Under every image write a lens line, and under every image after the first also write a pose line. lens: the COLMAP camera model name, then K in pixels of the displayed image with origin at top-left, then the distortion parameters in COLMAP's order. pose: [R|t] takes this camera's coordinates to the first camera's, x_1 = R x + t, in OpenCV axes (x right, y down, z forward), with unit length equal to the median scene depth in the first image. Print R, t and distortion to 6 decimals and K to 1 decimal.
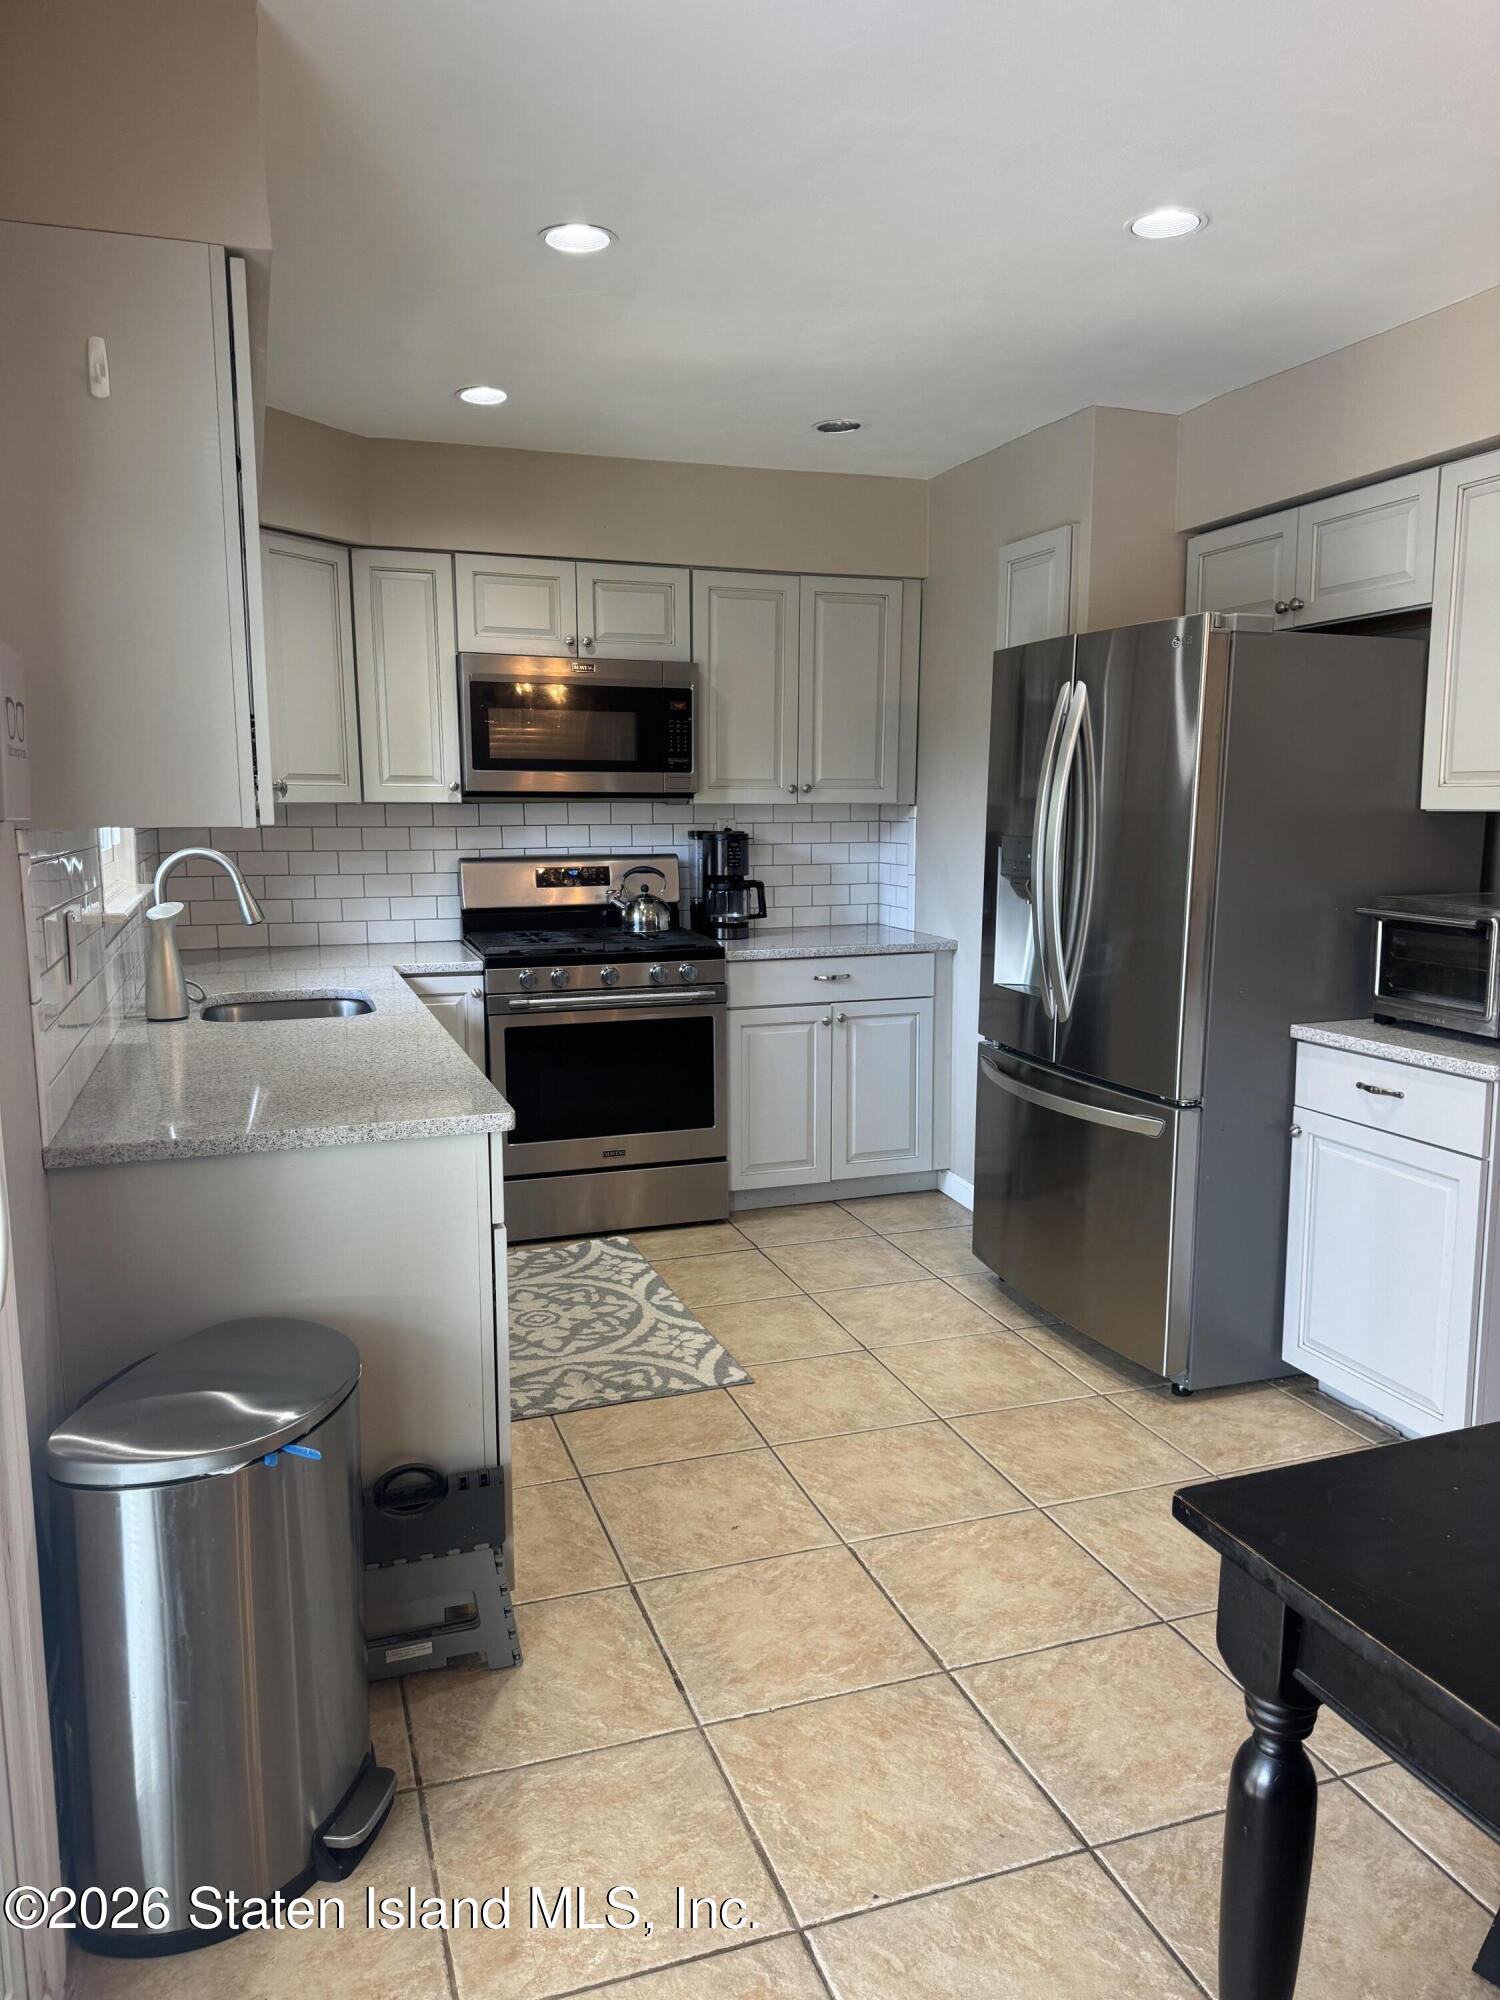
lens RADIAL K [[1382.1, 0, 750.0], [0, 1382.1, 1000.0], [0, 0, 1]] dist [0.169902, -0.377490]
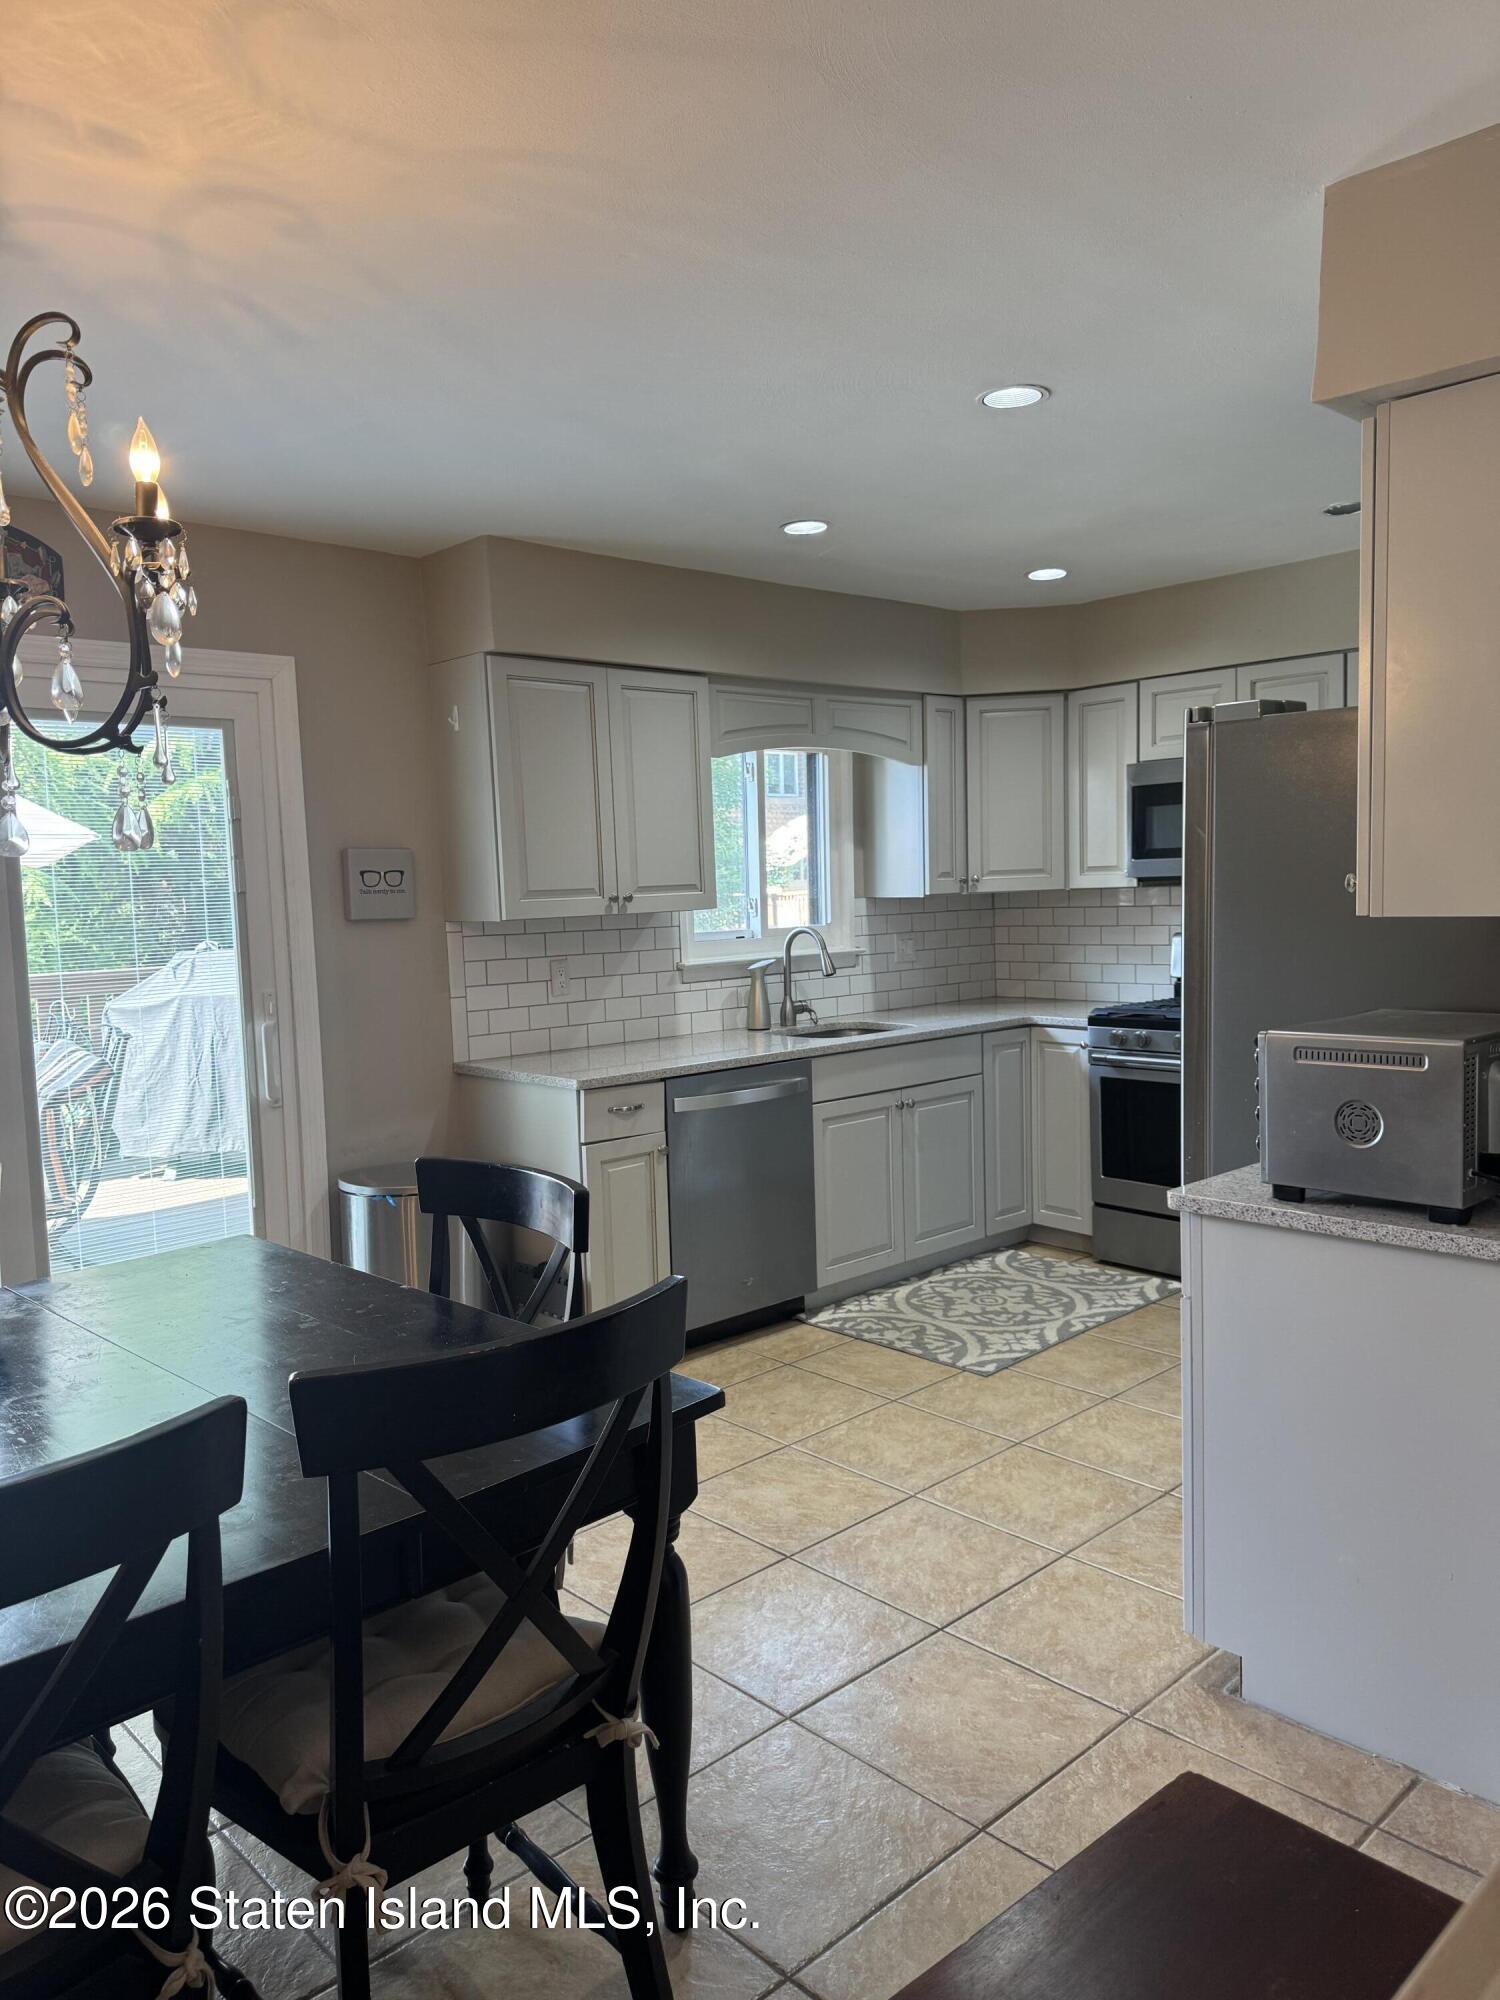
lens RADIAL K [[1382.1, 0, 750.0], [0, 1382.1, 1000.0], [0, 0, 1]] dist [0.169902, -0.377490]
pose [[0.406782, 0.065083, -0.911204, 0.854571], [-0.100691, 0.994576, 0.026087, -0.050127], [0.907959, 0.081138, 0.411128, 0.254347]]
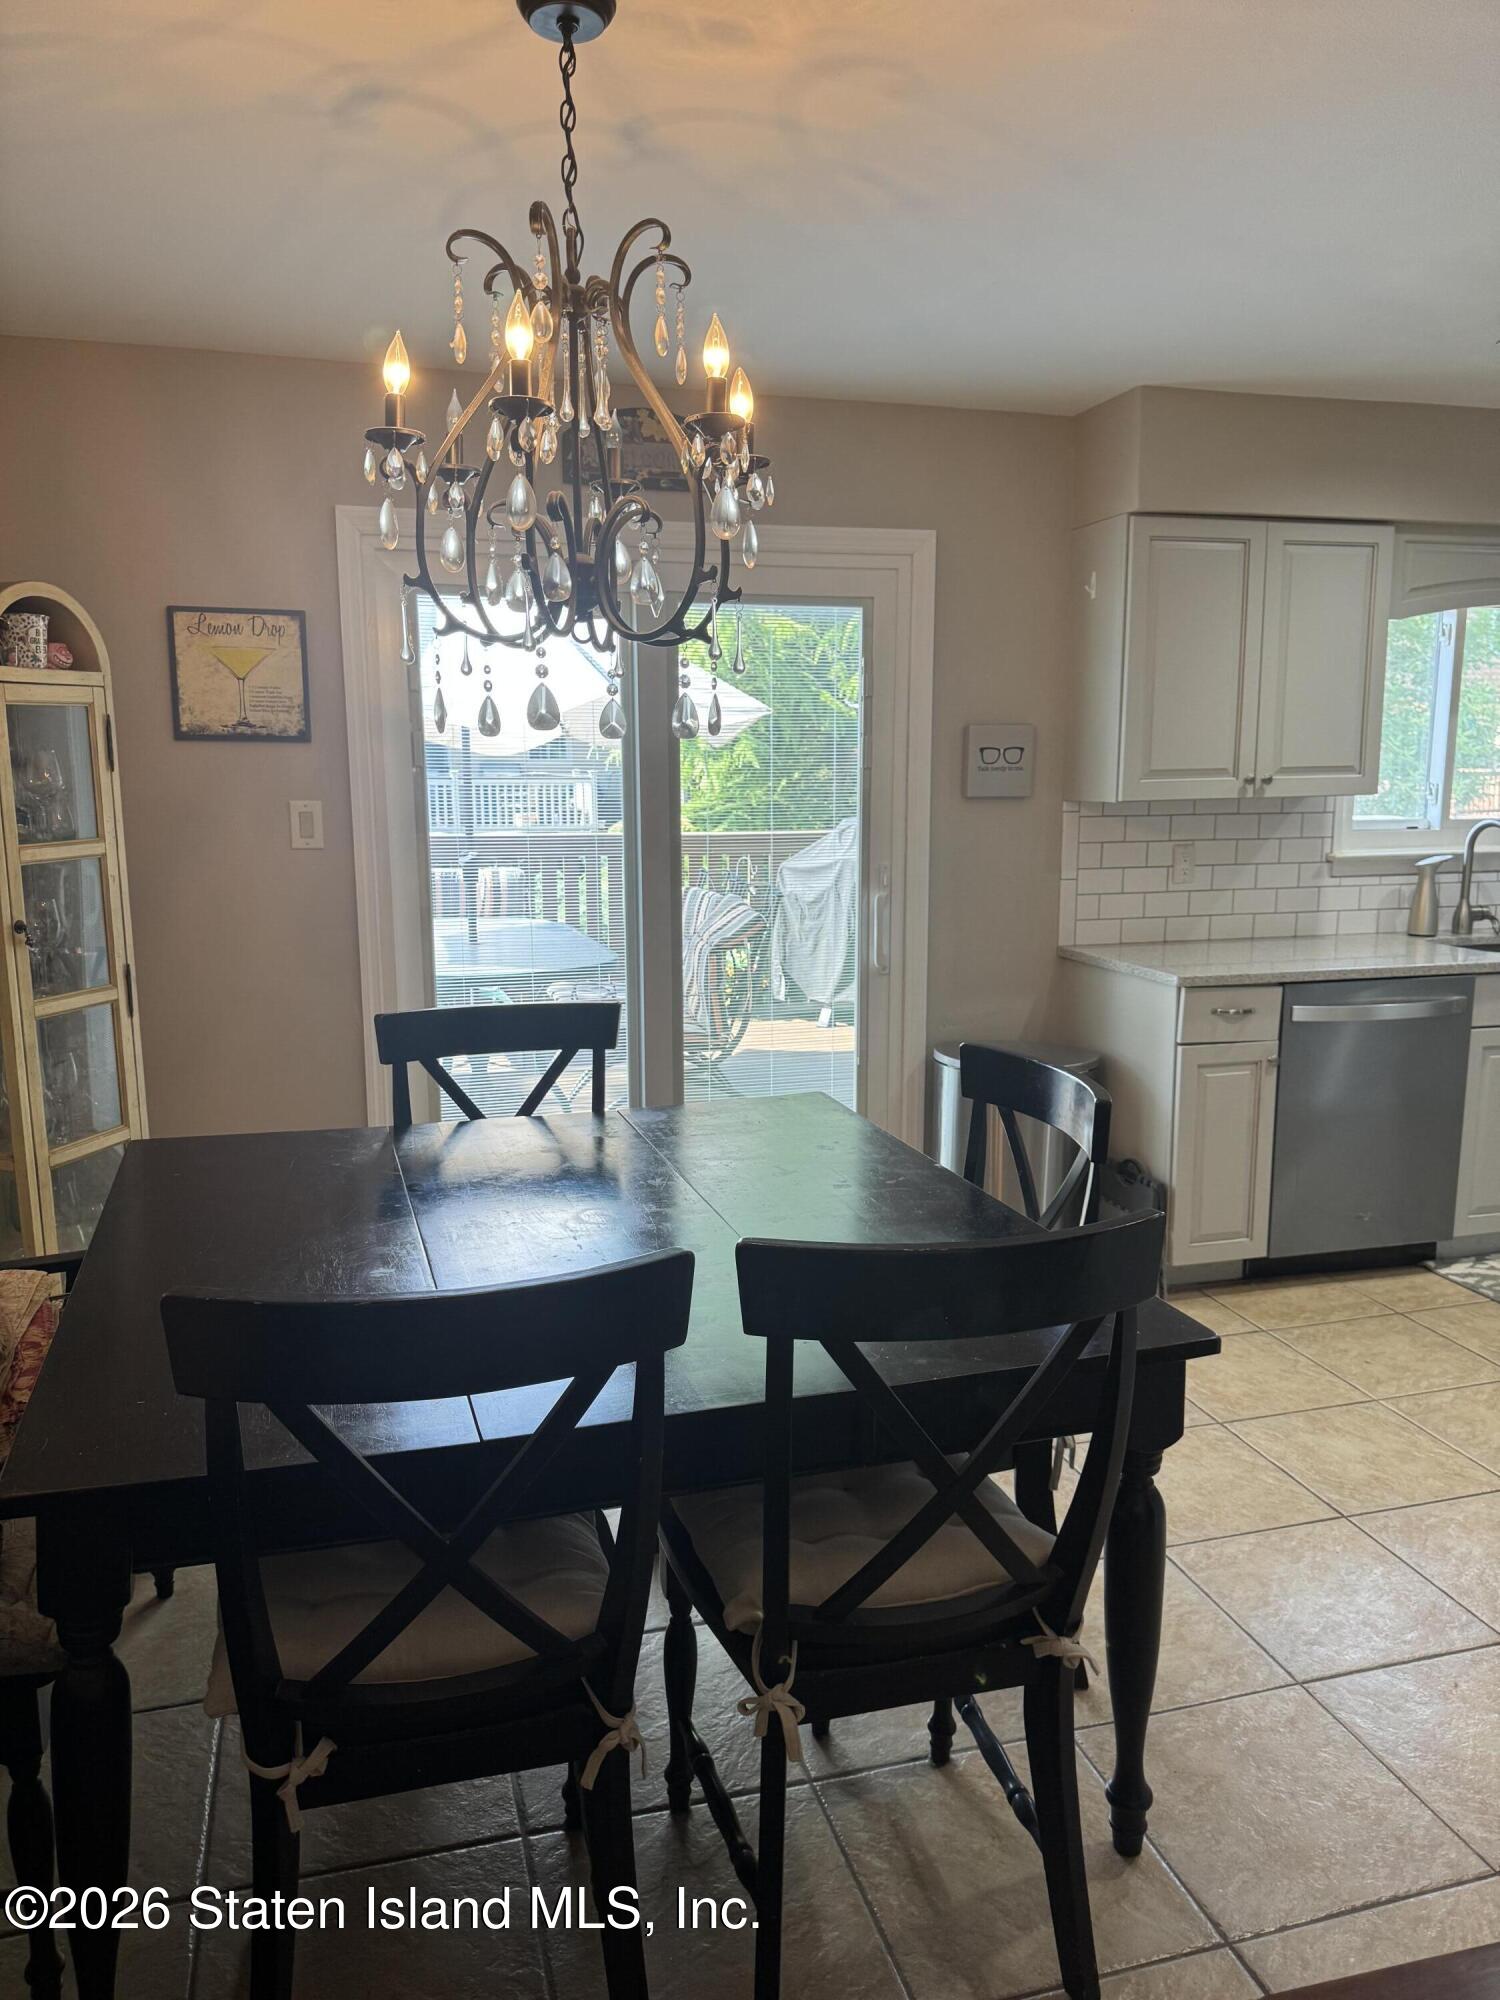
lens RADIAL K [[1395.8, 0, 750.0], [0, 1395.8, 1000.0], [0, 0, 1]] dist [0.076504, -0.143847]
pose [[-0.063804, 0.167247, -0.983848, 0.852765], [-0.137001, 0.975055, 0.174637, -0.064446], [0.988514, 0.145931, -0.039300, 0.309795]]
